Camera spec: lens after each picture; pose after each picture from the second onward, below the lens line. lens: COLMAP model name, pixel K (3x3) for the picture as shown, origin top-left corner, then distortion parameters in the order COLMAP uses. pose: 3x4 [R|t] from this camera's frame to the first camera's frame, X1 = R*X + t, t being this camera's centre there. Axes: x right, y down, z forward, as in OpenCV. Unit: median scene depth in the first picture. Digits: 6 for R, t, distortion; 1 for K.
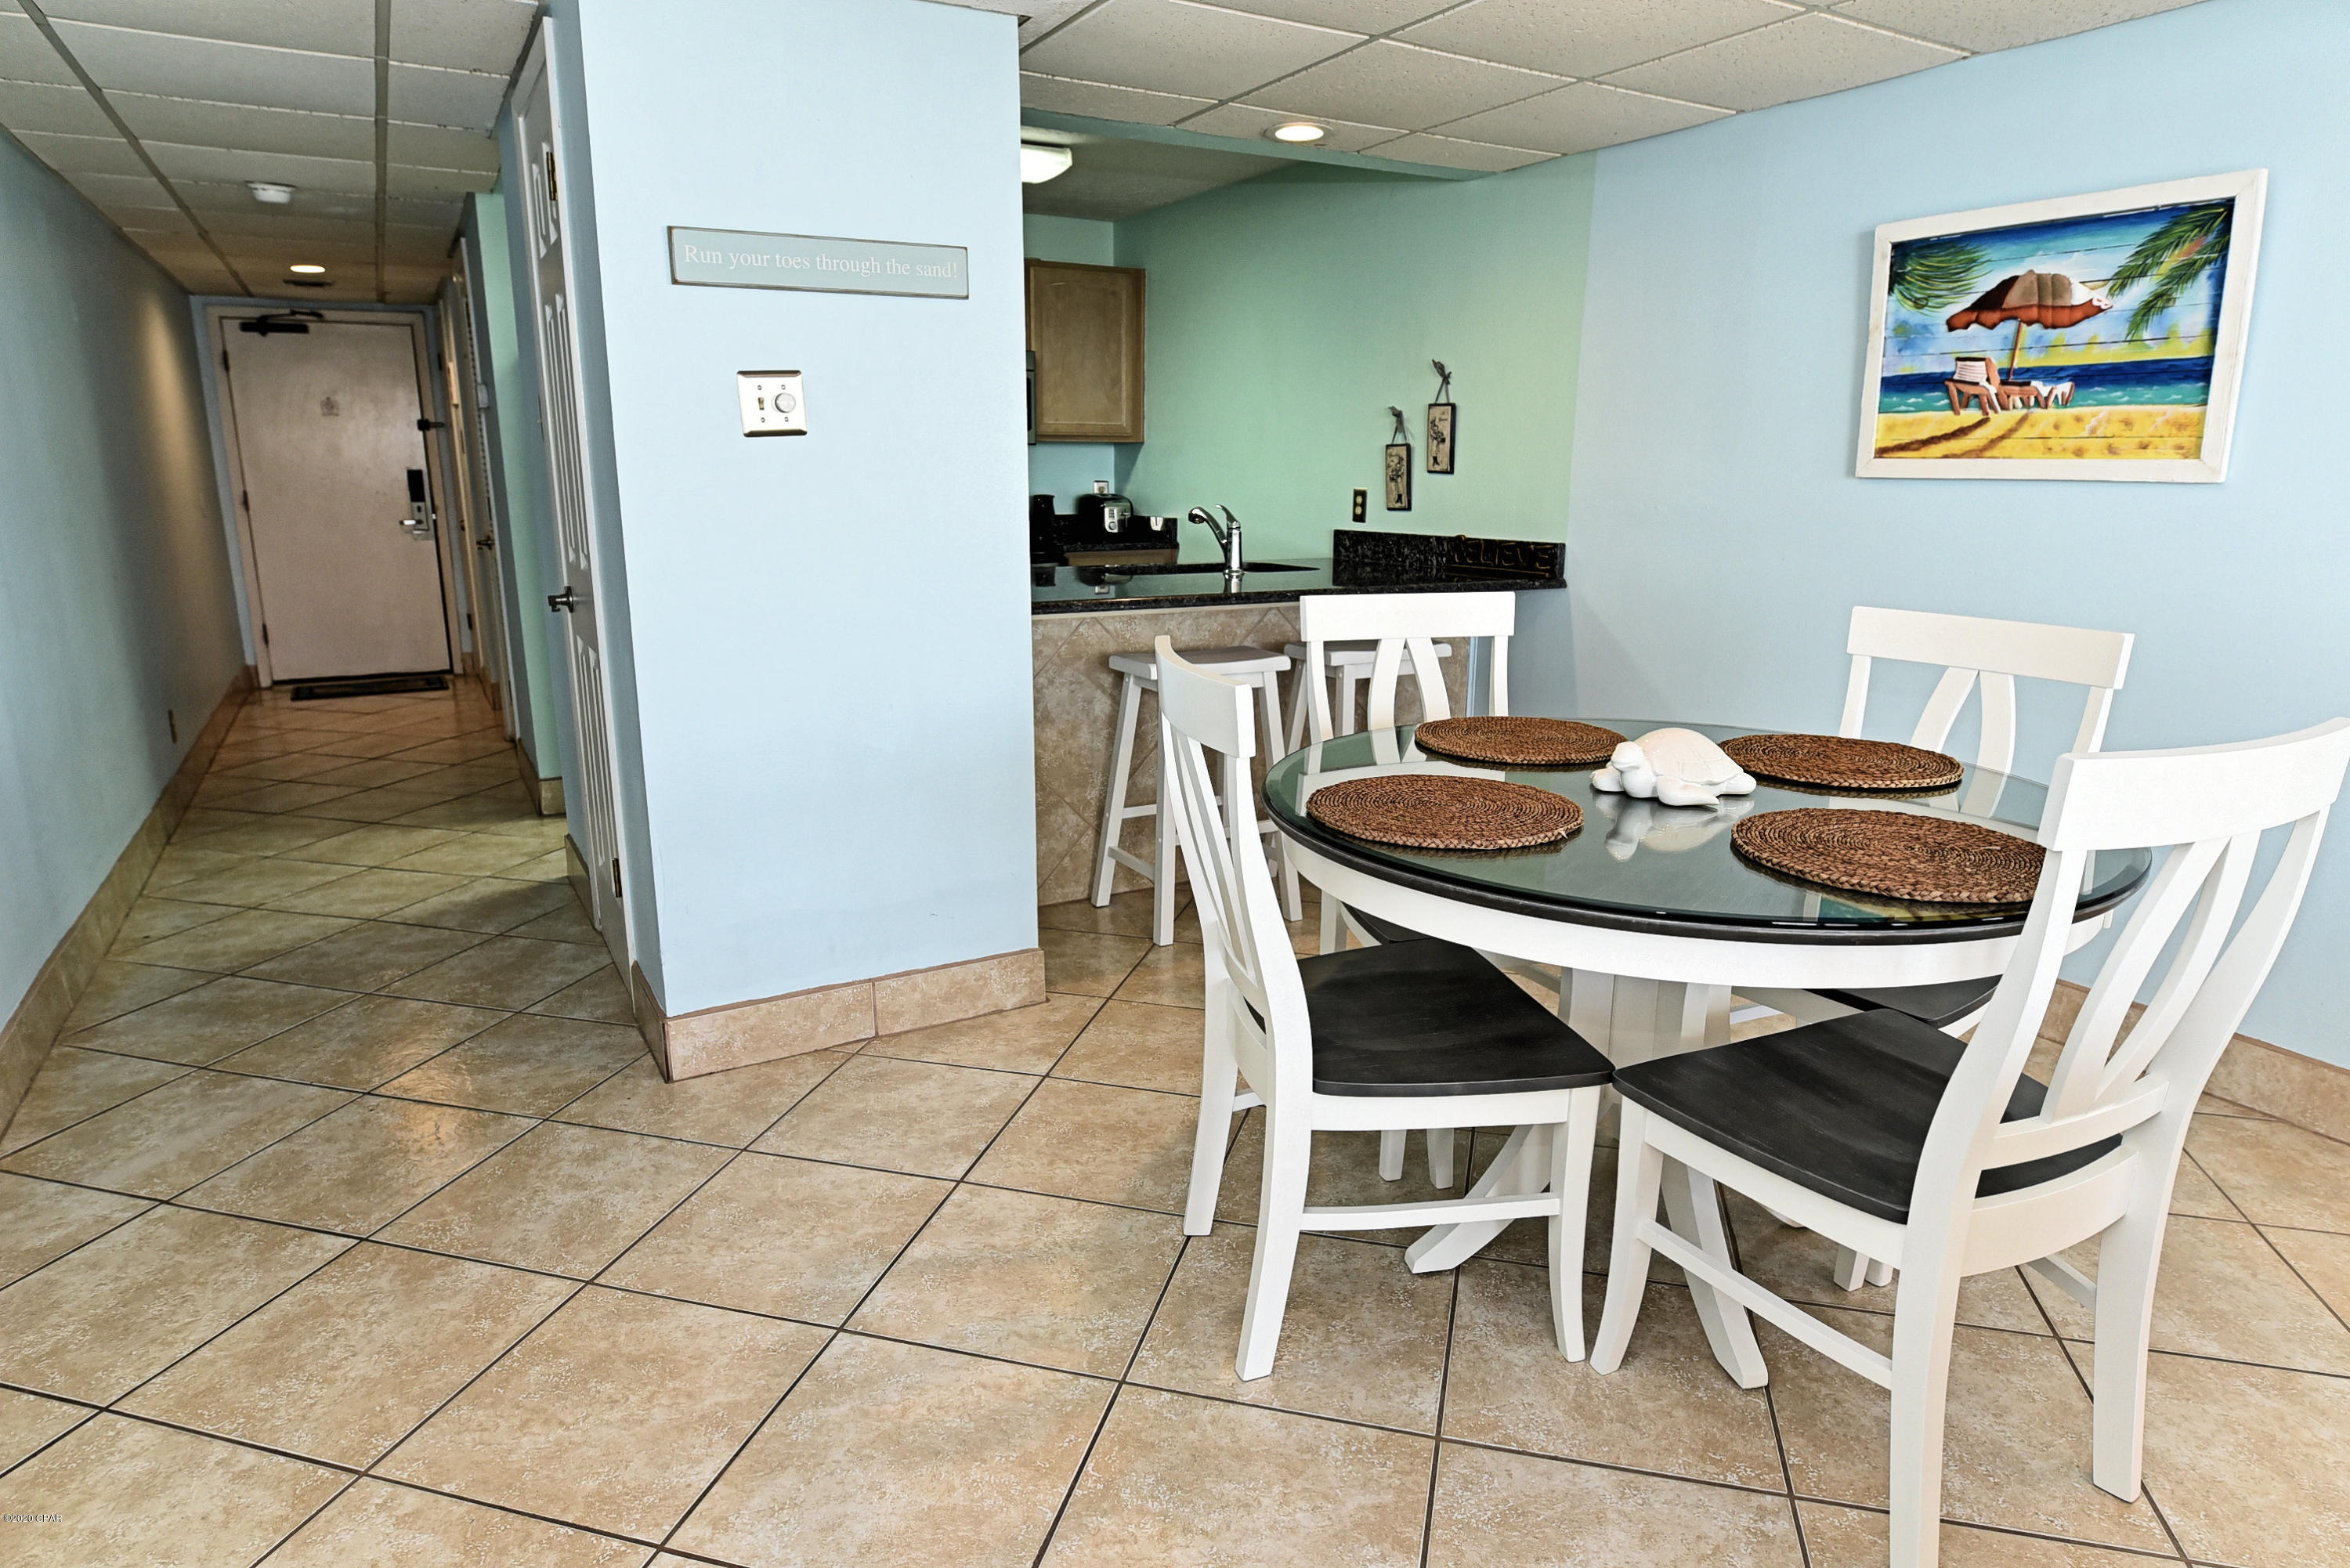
lens RADIAL K [[1359.3, 0, 1170.0], [0, 1359.3, 786.9], [0, 0, 1]] dist [-0.030261, 0.003234]
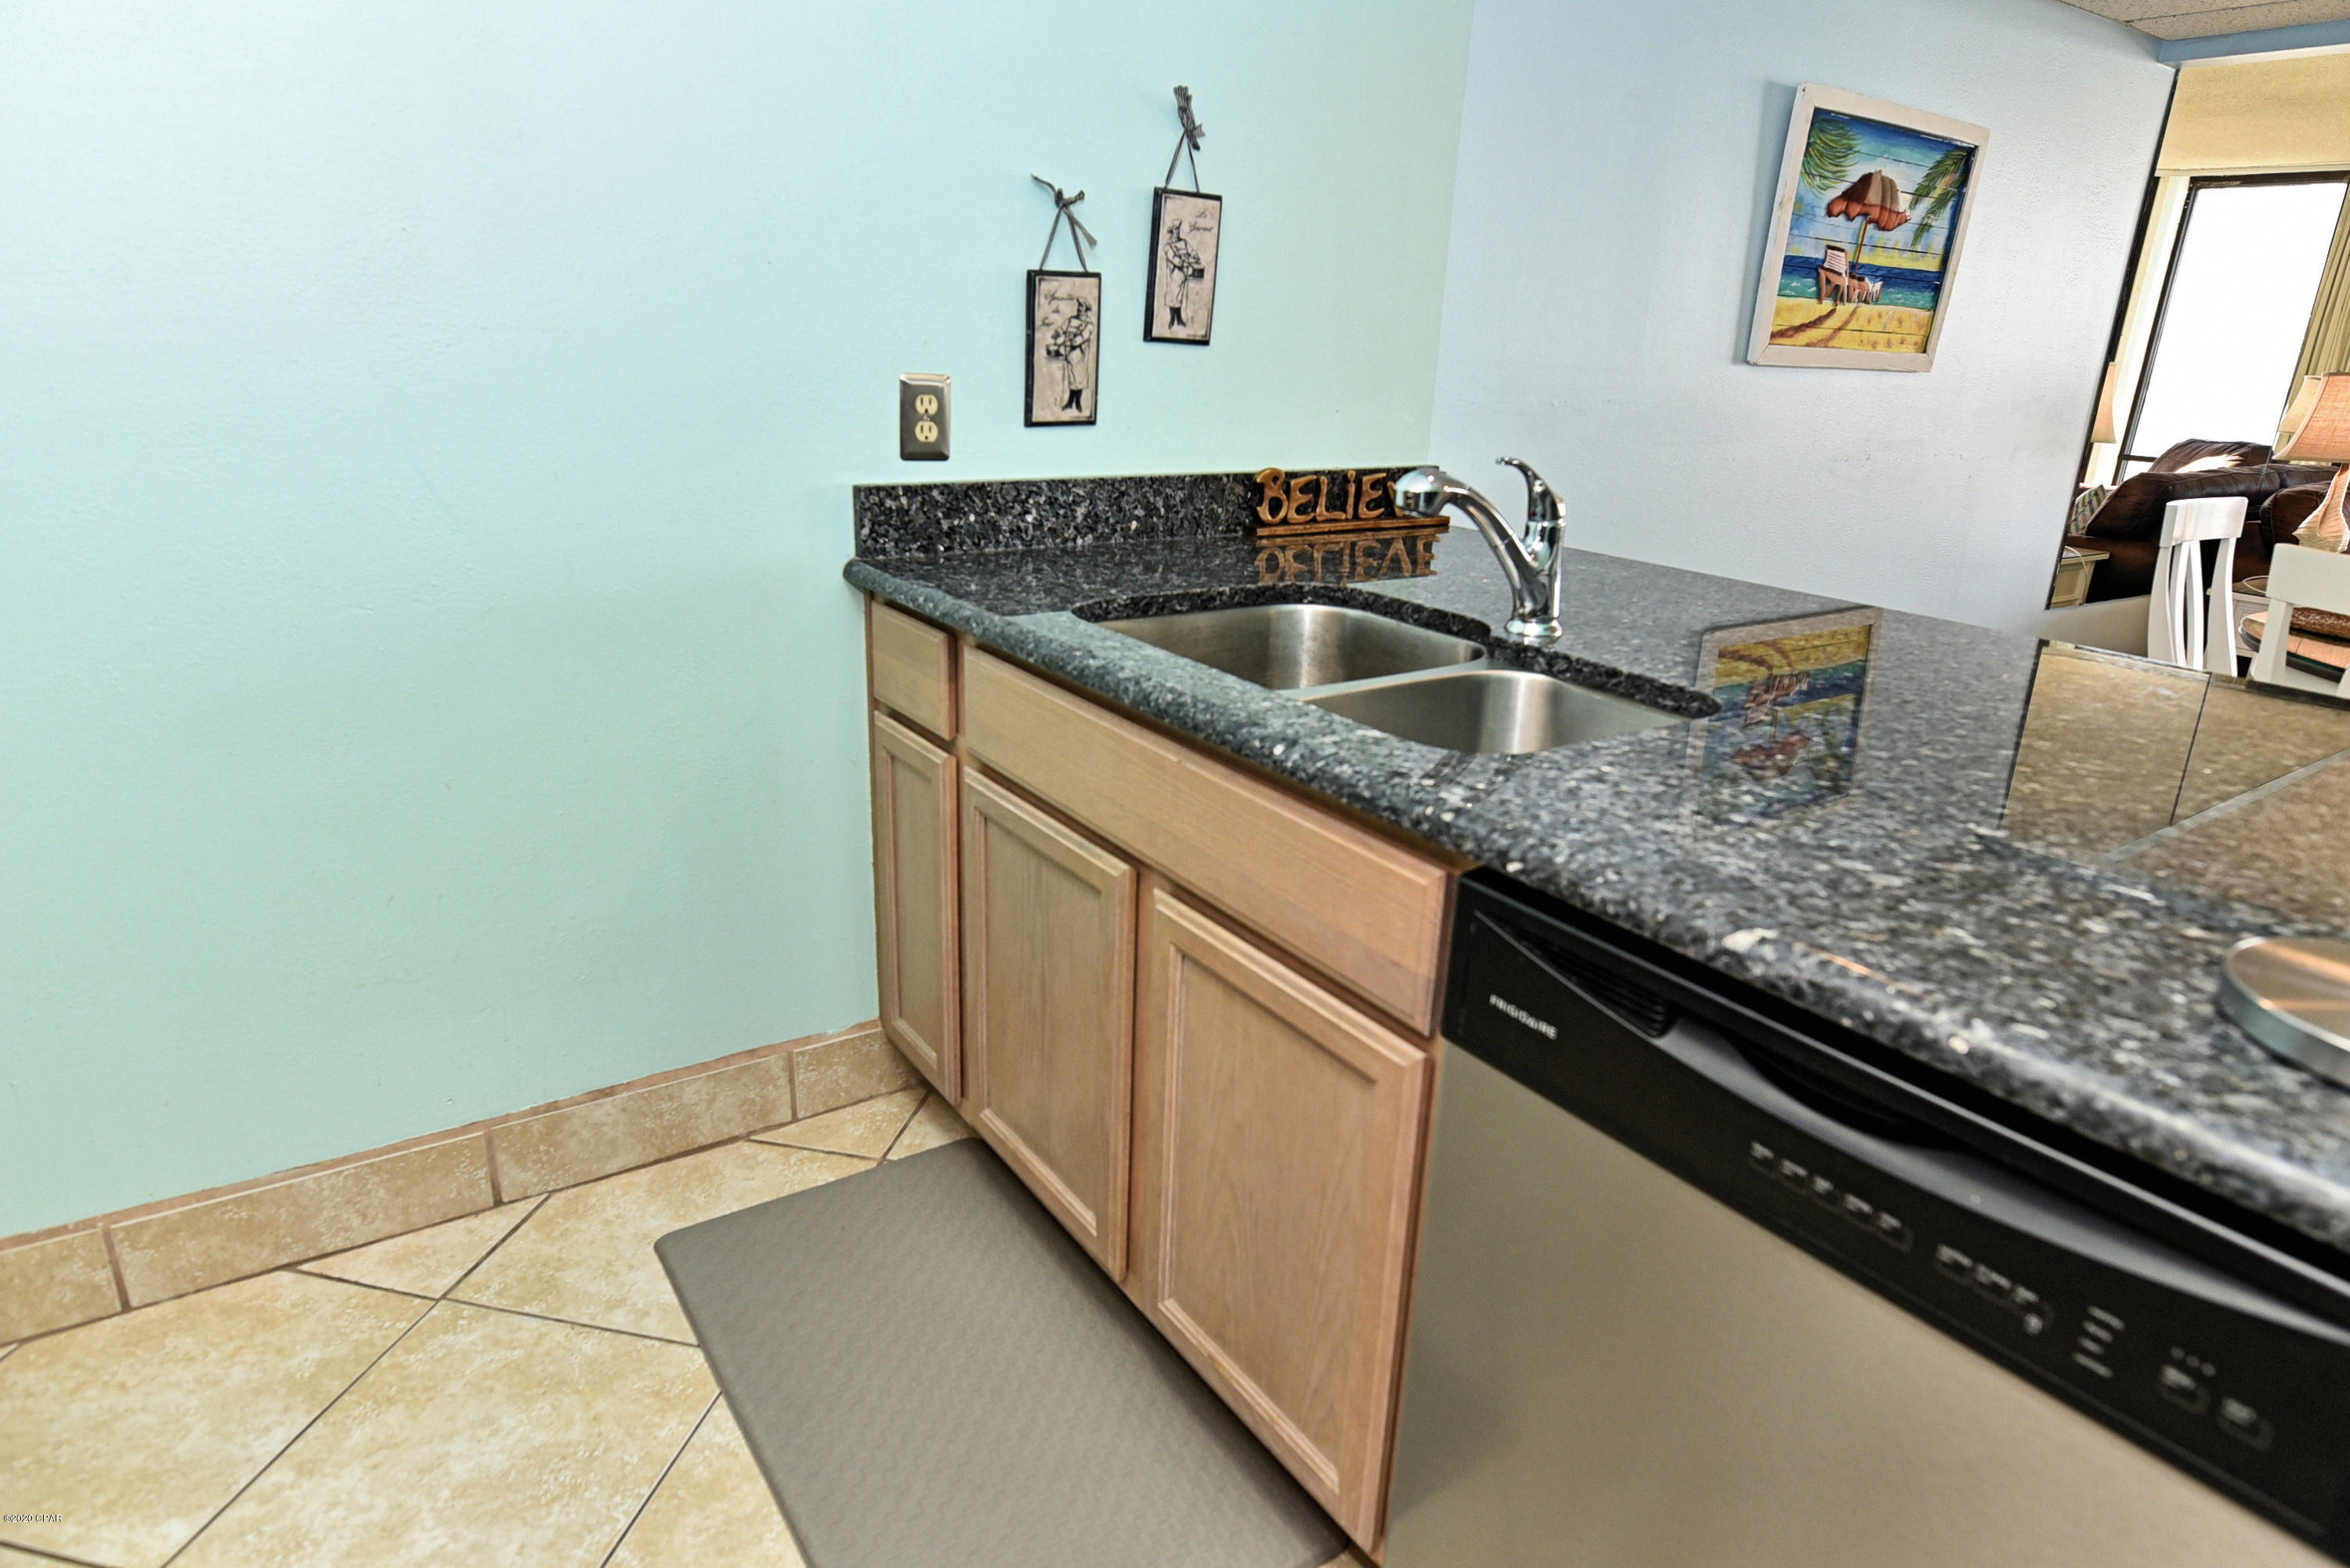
lens RADIAL K [[1359.3, 0, 1198.8], [0, 1359.3, 795.6], [0, 0, 1]] dist [-0.030261, 0.003234]
pose [[-0.087547, -0.332904, 0.938888, -0.429561], [0.186505, 0.920363, 0.343726, -0.351794], [-0.978546, 0.205199, -0.018487, 1.470637]]
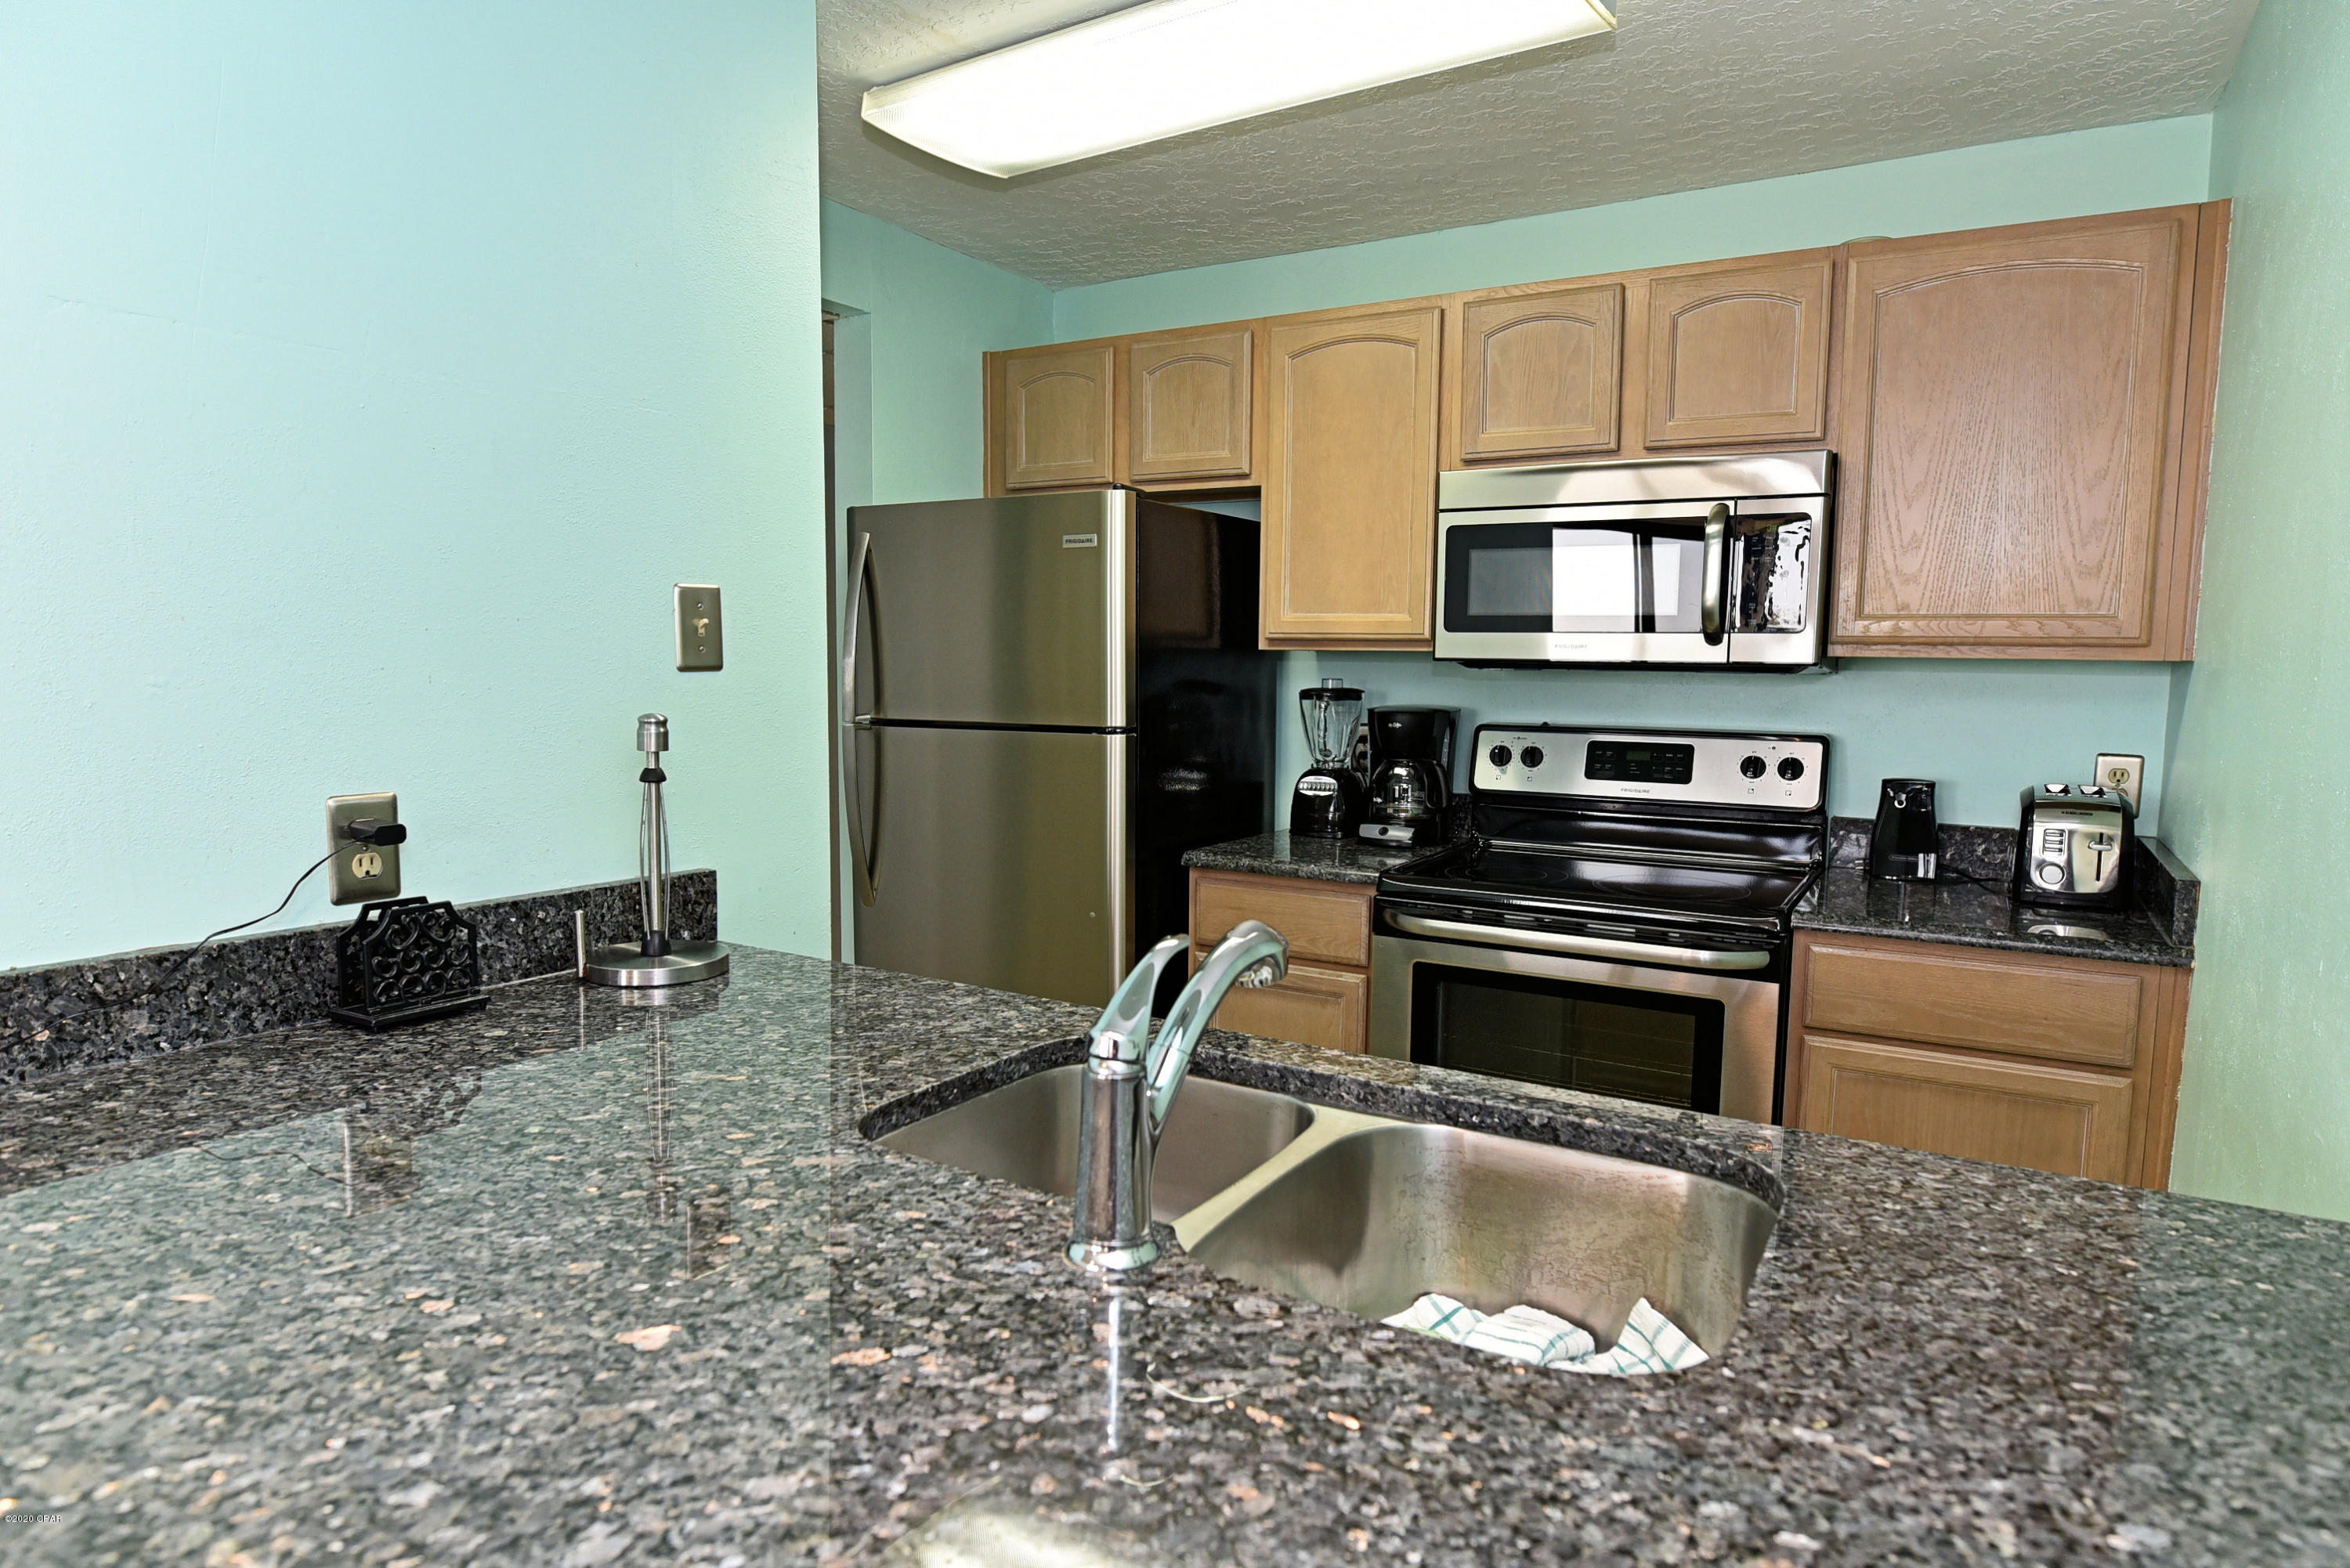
lens RADIAL K [[1359.3, 0, 1178.4], [0, 1359.3, 783.6], [0, 0, 1]] dist [-0.030261, 0.003234]
pose [[0.488812, 0.083365, -0.868397, 0.319414], [-0.212305, 0.976865, -0.025726, -0.303238], [0.846162, 0.196940, 0.495202, 1.172415]]
